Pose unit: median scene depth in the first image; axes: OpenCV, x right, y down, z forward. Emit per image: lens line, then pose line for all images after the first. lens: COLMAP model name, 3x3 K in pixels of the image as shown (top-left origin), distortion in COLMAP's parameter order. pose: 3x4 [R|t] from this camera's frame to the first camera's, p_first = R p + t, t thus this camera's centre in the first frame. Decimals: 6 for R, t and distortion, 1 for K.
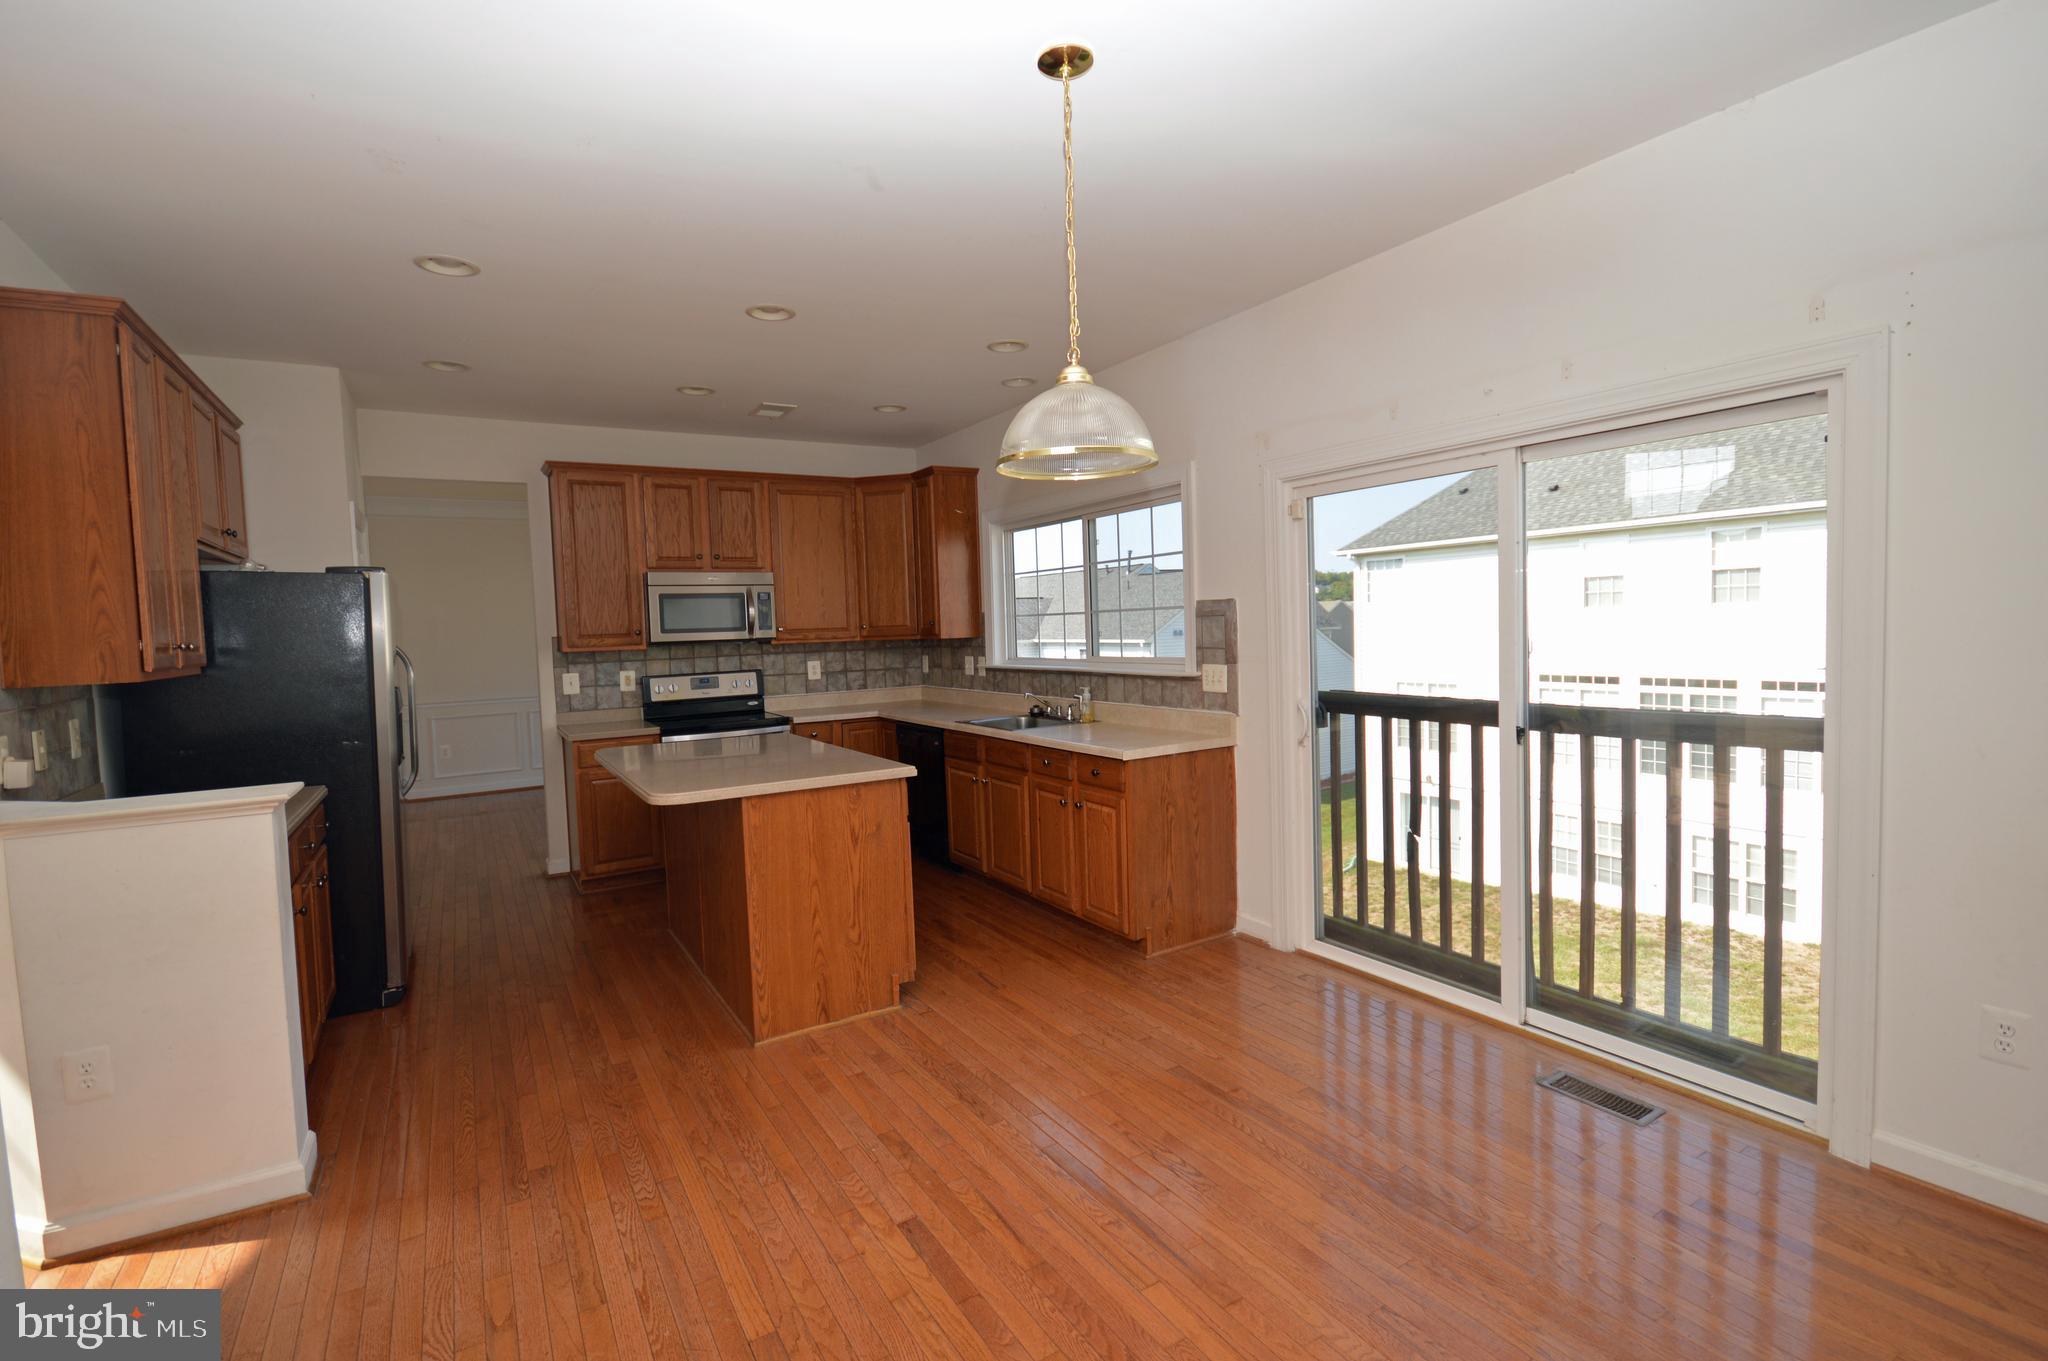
lens RADIAL K [[926.6, 0, 1008.5], [0, 926.6, 675.8], [0, 0, 1]] dist [0.007463, -0.005893]
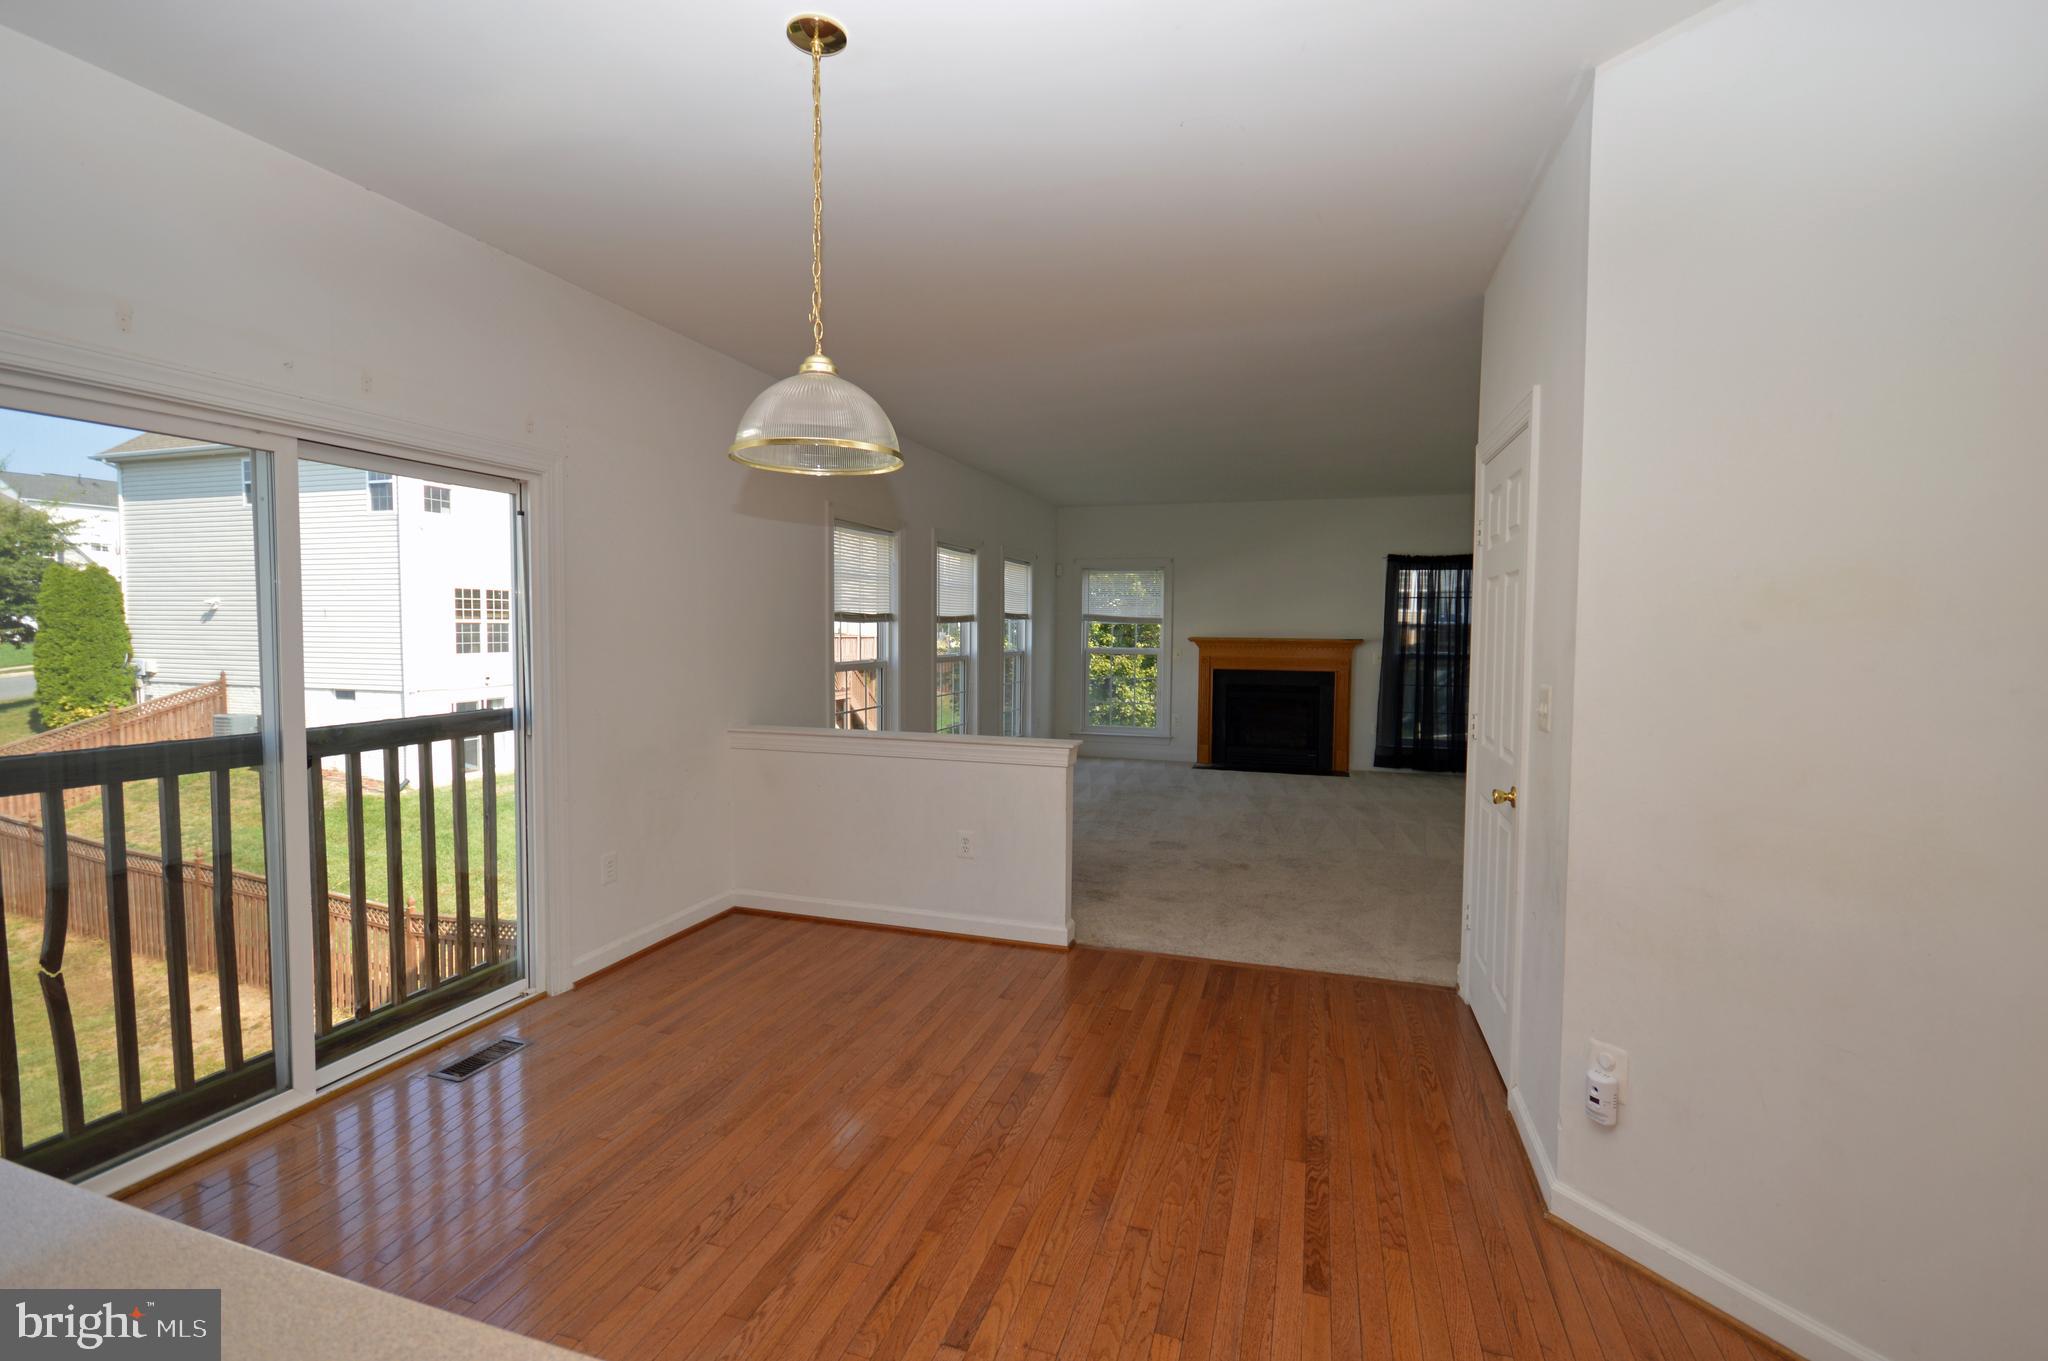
lens RADIAL K [[926.6, 0, 1019.1], [0, 926.6, 674.7], [0, 0, 1]] dist [0.007463, -0.005893]
pose [[-0.660914, -0.011935, 0.750366, -0.705183], [0.059322, 0.995914, 0.068091, -0.053656], [-0.748113, 0.089515, -0.657506, 1.346738]]
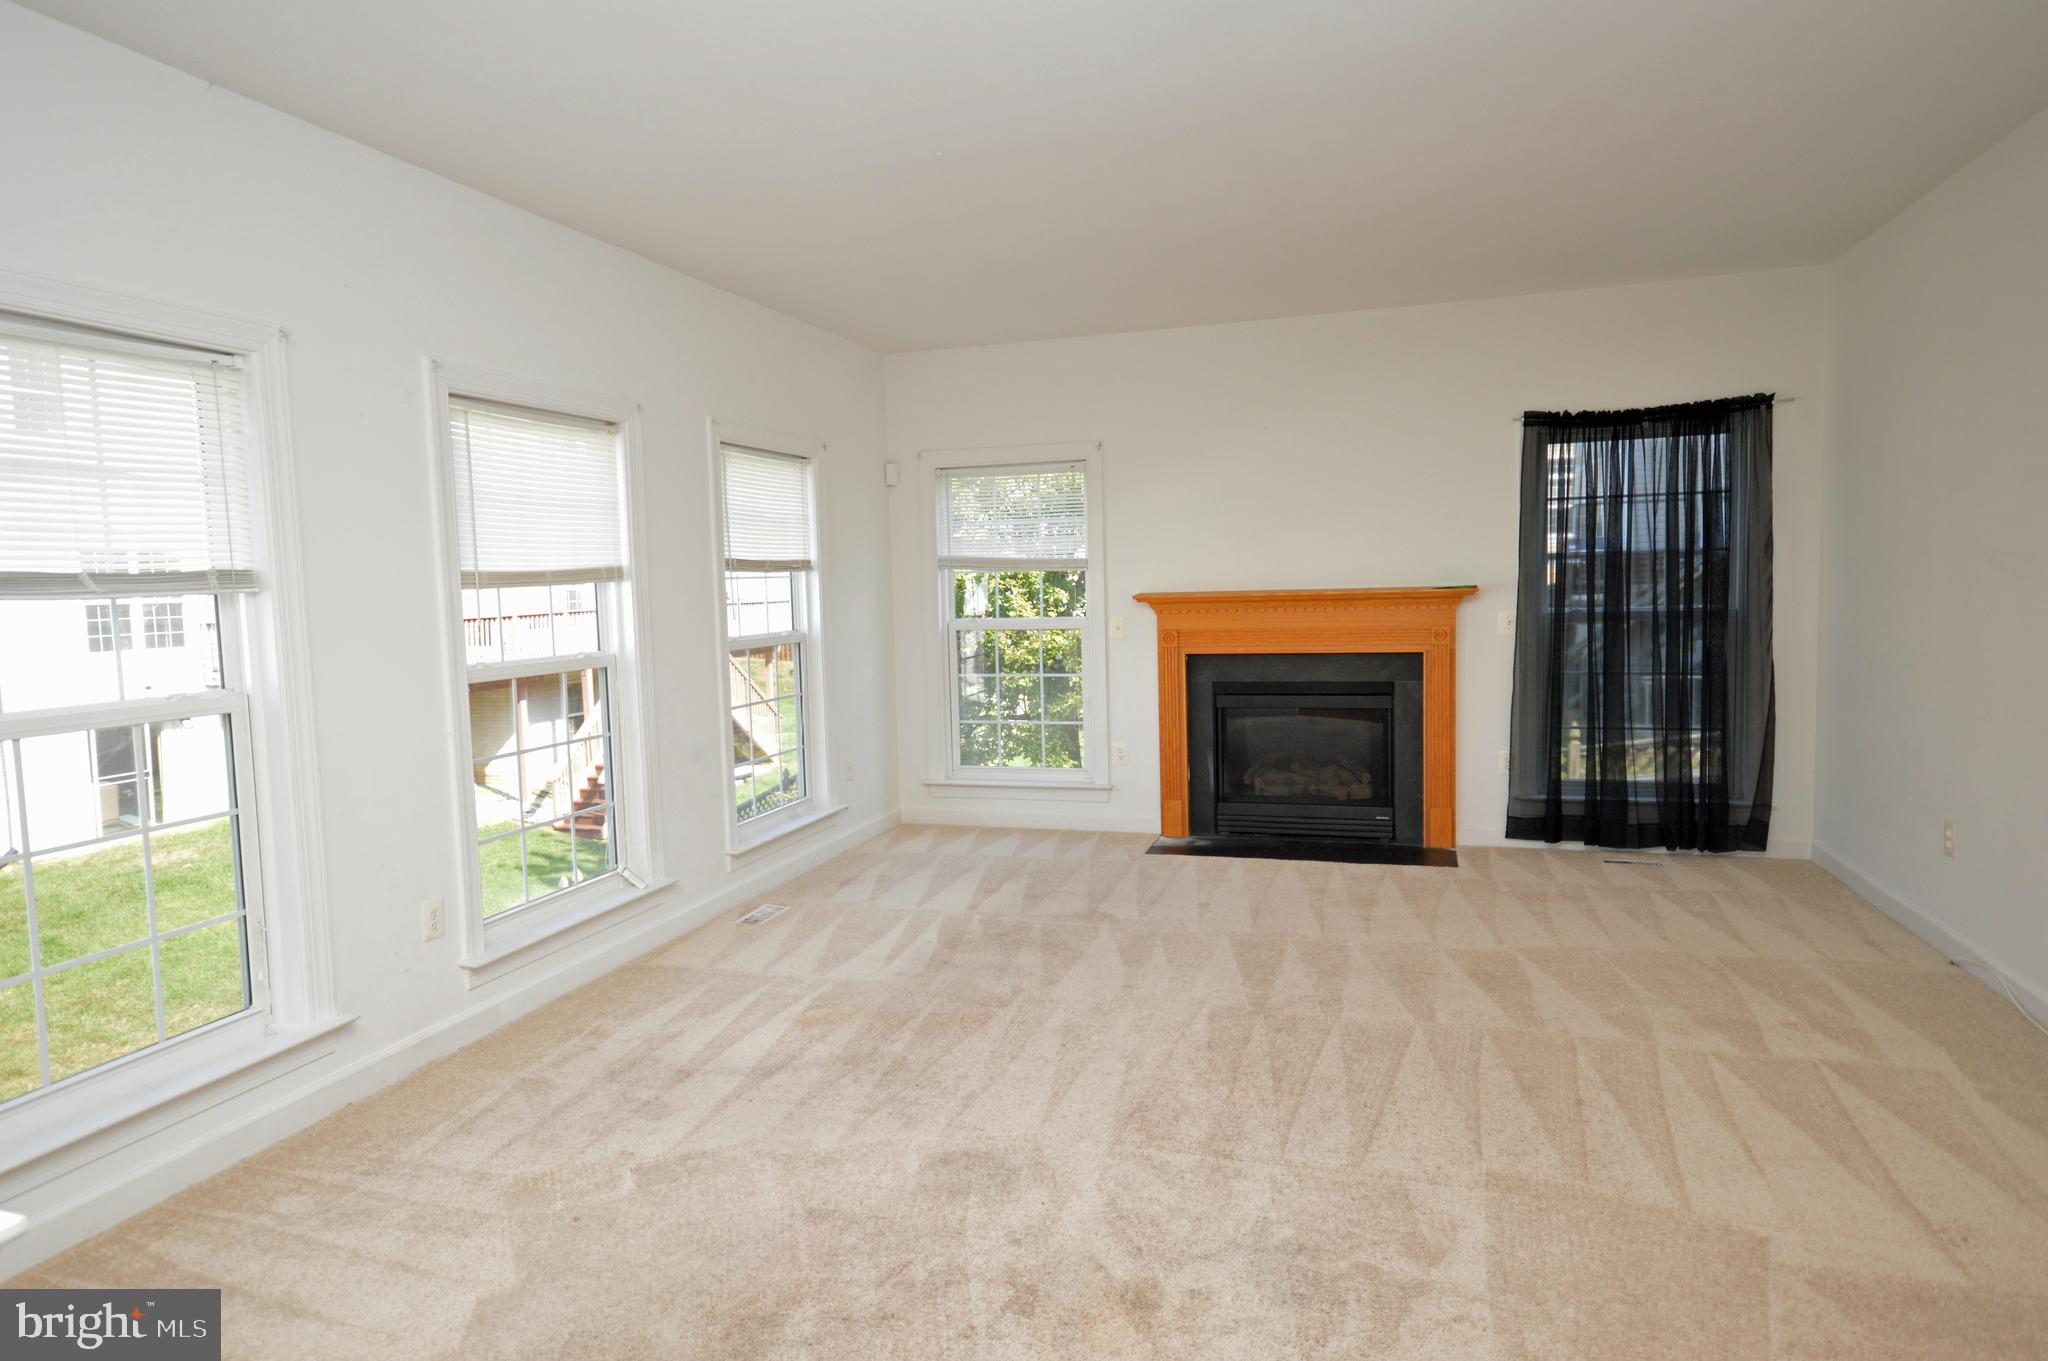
lens RADIAL K [[1203.9, 0, 1009.9], [0, 1203.9, 672.1], [0, 0, 1]] dist [0.013943, 0.005242]
pose [[-0.650654, -0.008257, 0.759329, -0.607657], [0.097579, 0.990742, 0.094387, -0.046717], [-0.753079, 0.135508, -0.643825, 1.167001]]
